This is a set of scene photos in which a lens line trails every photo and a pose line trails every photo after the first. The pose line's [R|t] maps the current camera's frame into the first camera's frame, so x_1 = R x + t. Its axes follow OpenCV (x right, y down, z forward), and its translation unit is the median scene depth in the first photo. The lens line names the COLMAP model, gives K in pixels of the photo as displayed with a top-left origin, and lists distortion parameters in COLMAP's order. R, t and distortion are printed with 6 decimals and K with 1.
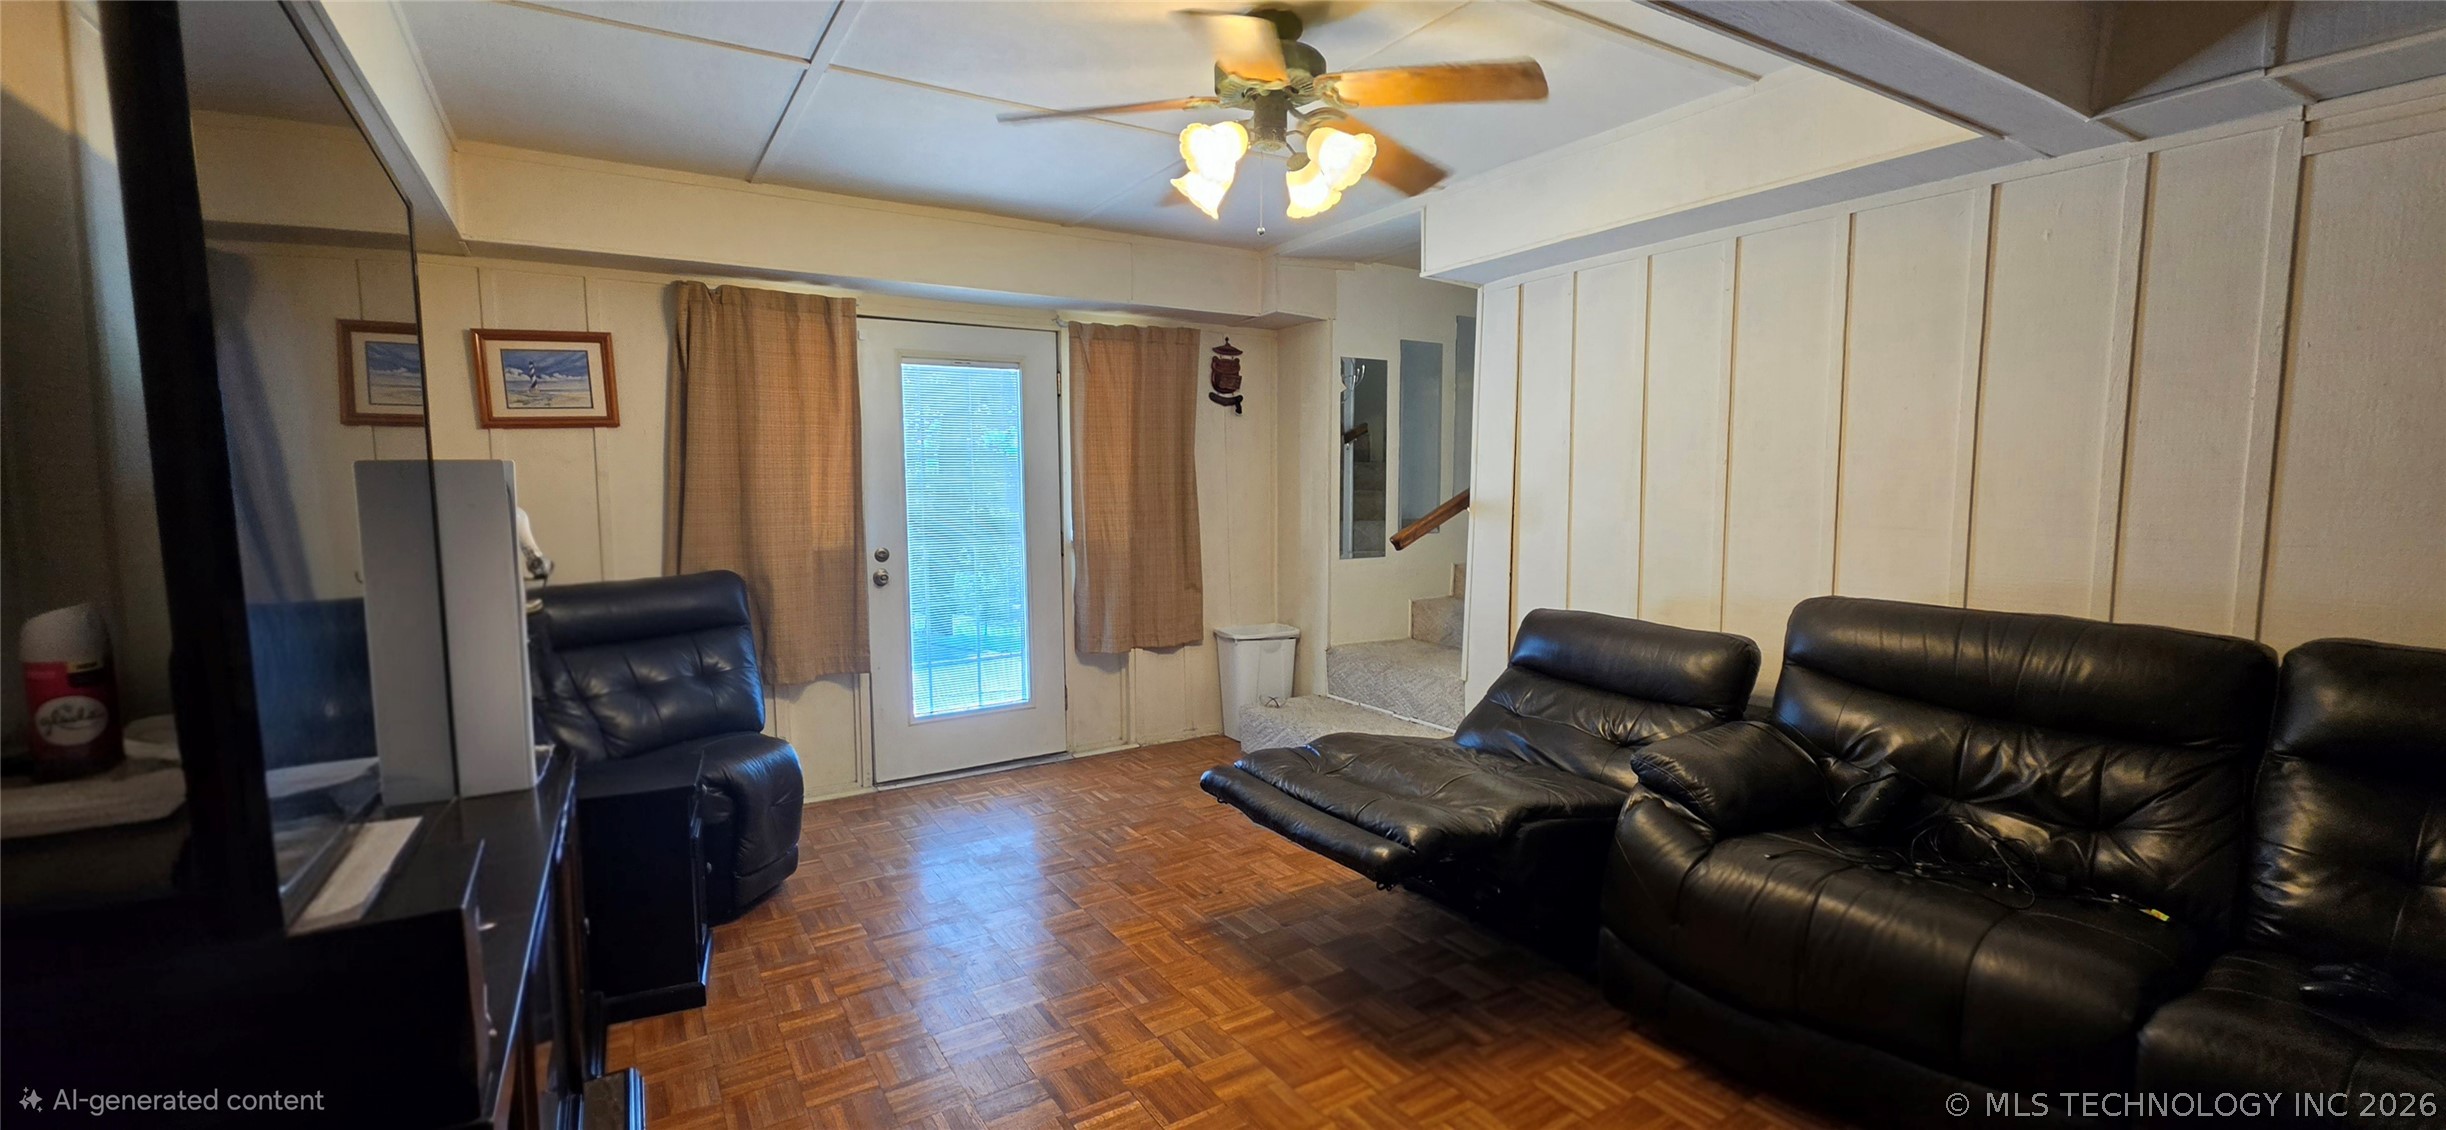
lens RADIAL K [[983.4, 0, 1216.7], [0, 983.4, 560.3], [0, 0, 1]] dist [0.000665, -0.000036]
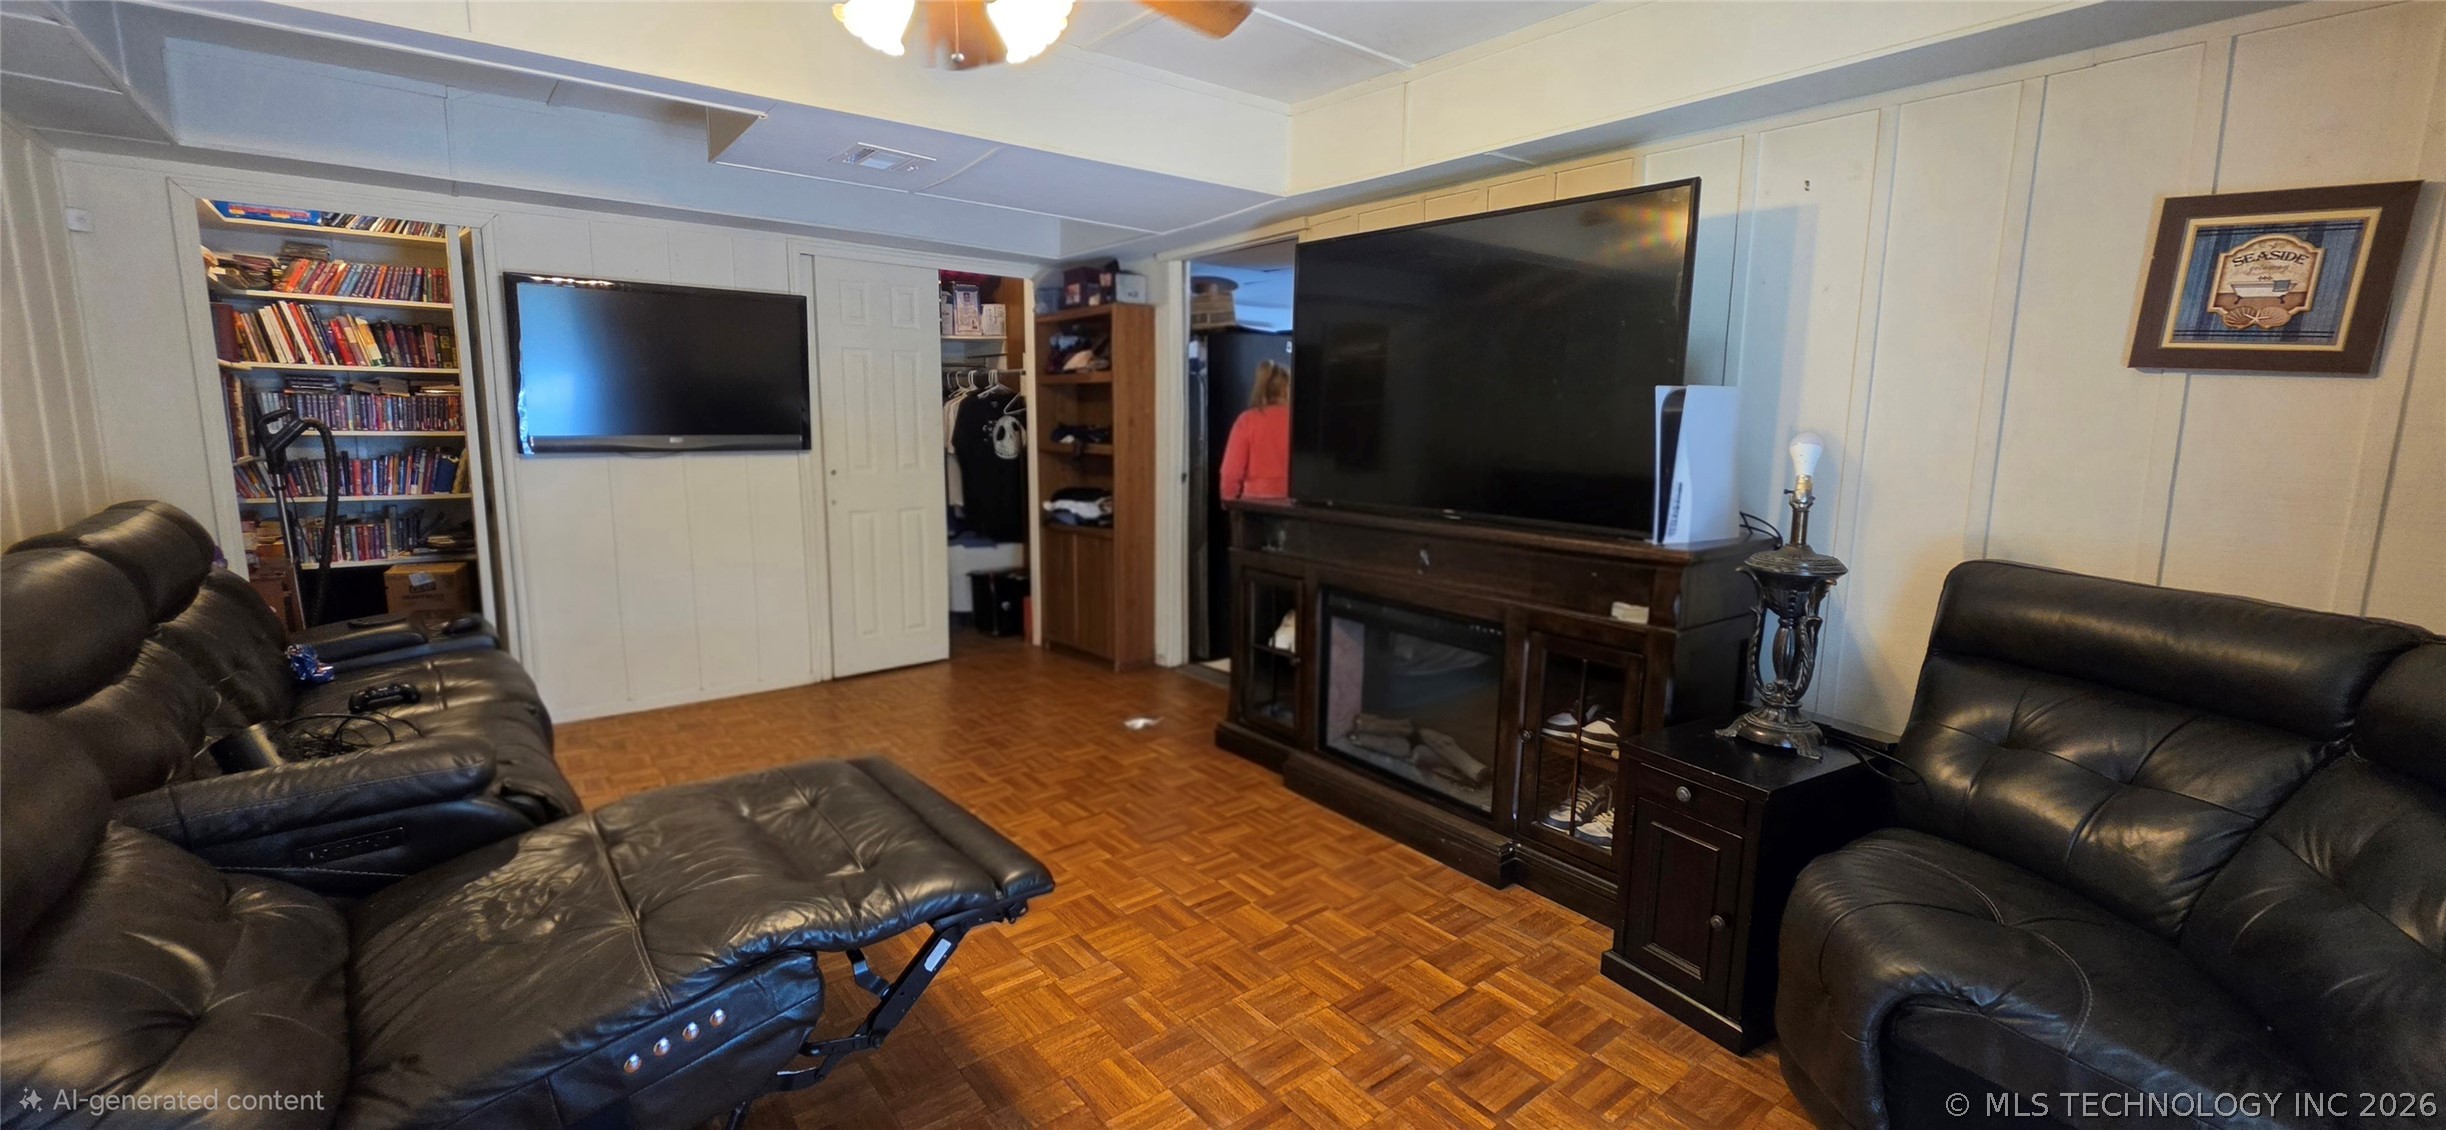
lens RADIAL K [[983.4, 0, 1216.7], [0, 983.4, 560.3], [0, 0, 1]] dist [0.000665, -0.000036]
pose [[-0.993925, 0.010351, -0.109568, -0.061238], [-0.016853, 0.969512, 0.244463, -0.151653], [0.108758, 0.244824, -0.963448, 1.782481]]
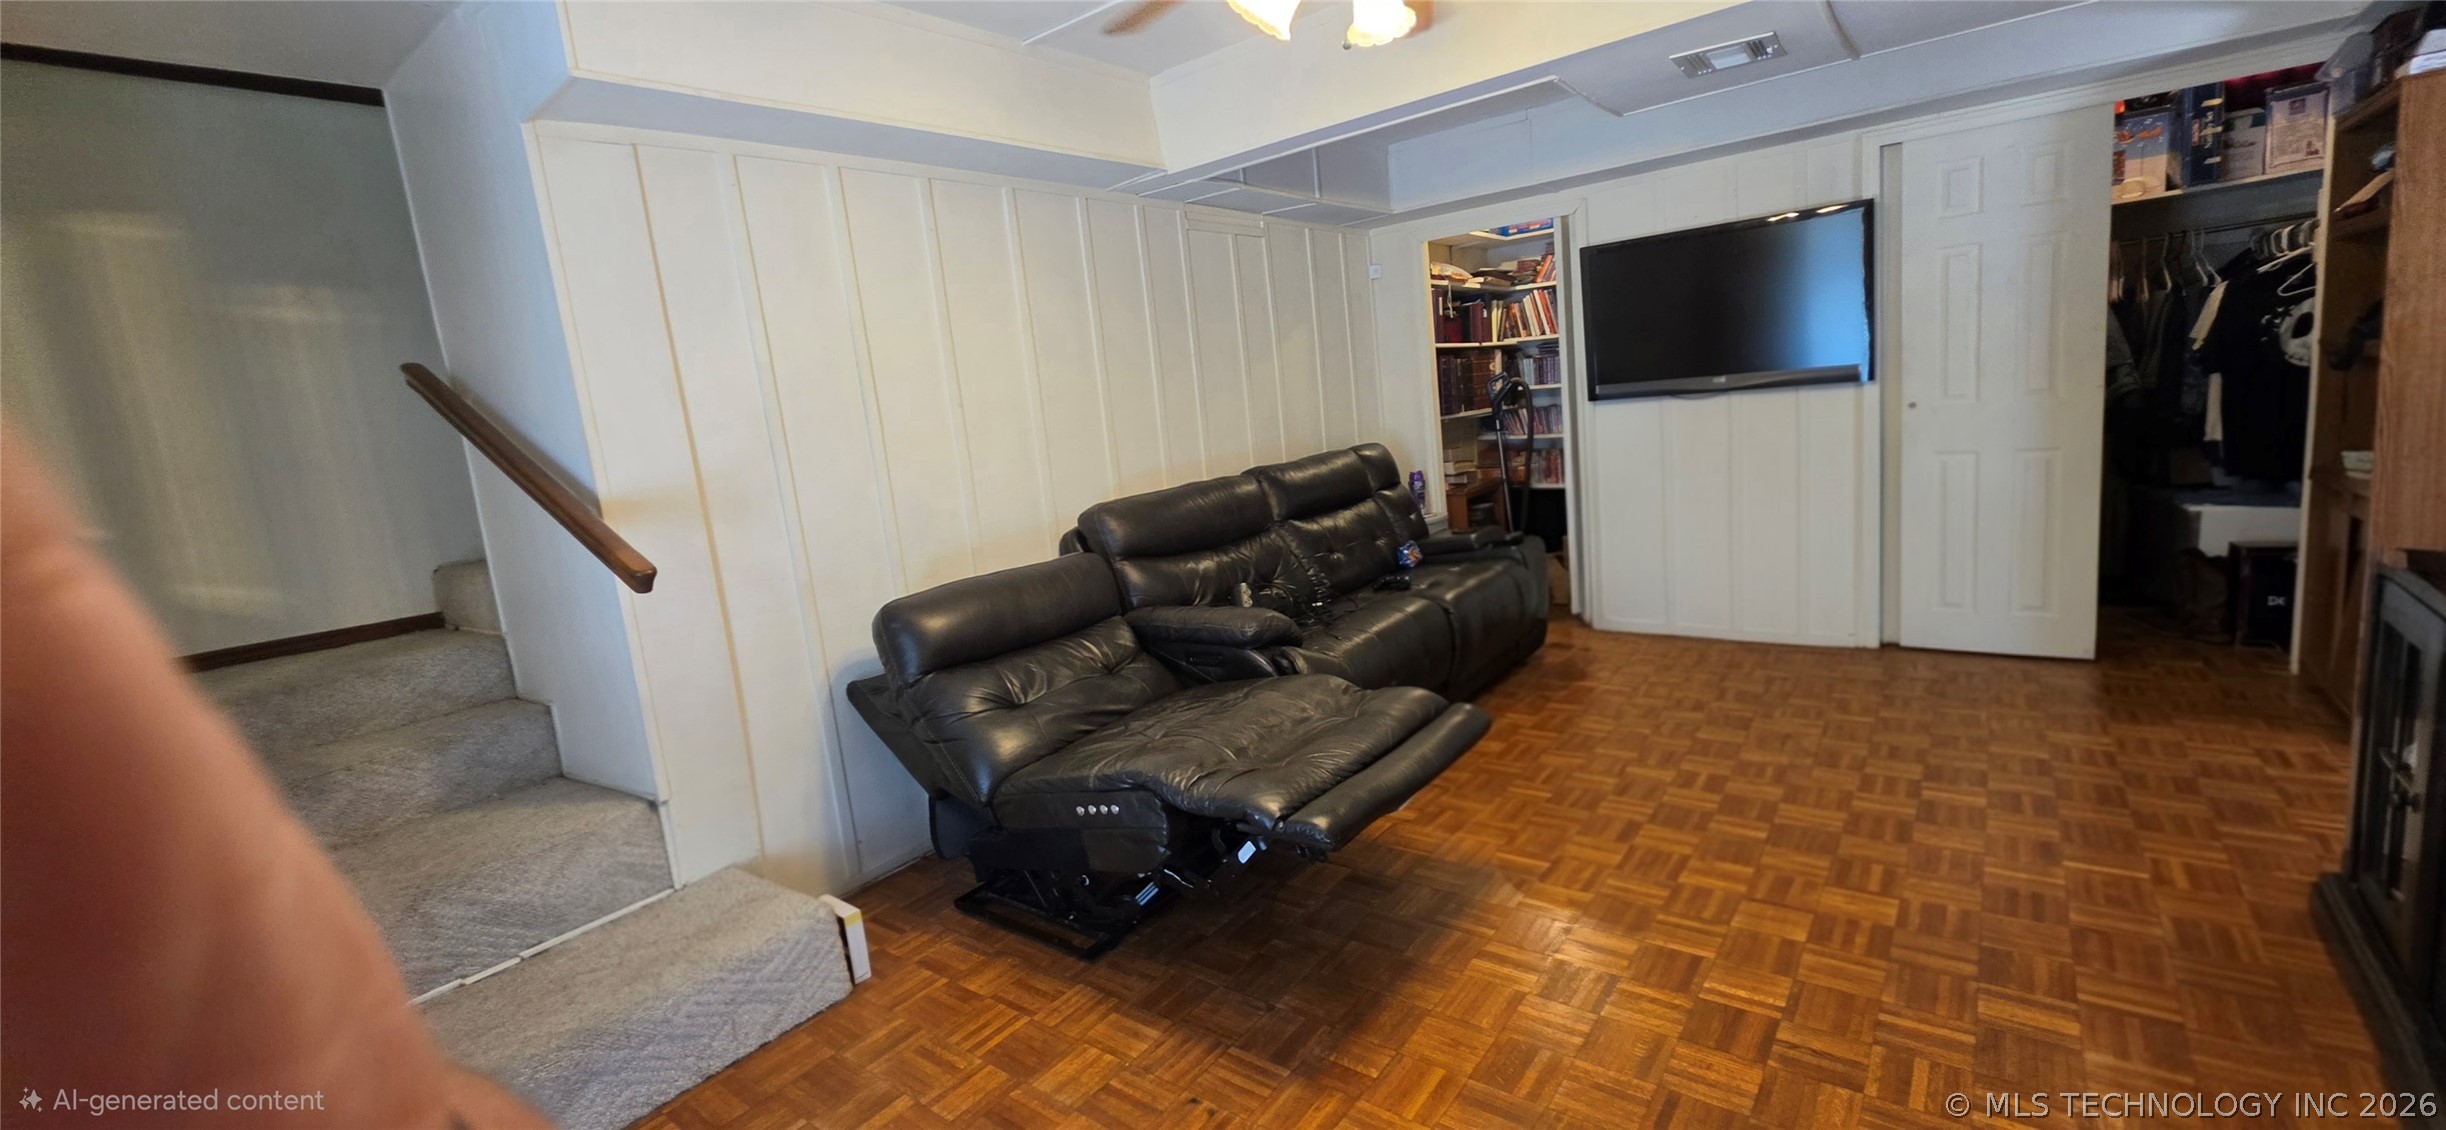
lens RADIAL K [[983.4, 0, 1216.7], [0, 983.4, 560.3], [0, 0, 1]] dist [0.000665, -0.000036]
pose [[-0.334326, -0.117345, 0.935124, -0.660805], [0.191121, 0.963161, 0.189193, -0.109648], [-0.922875, 0.241974, -0.299583, 1.385218]]
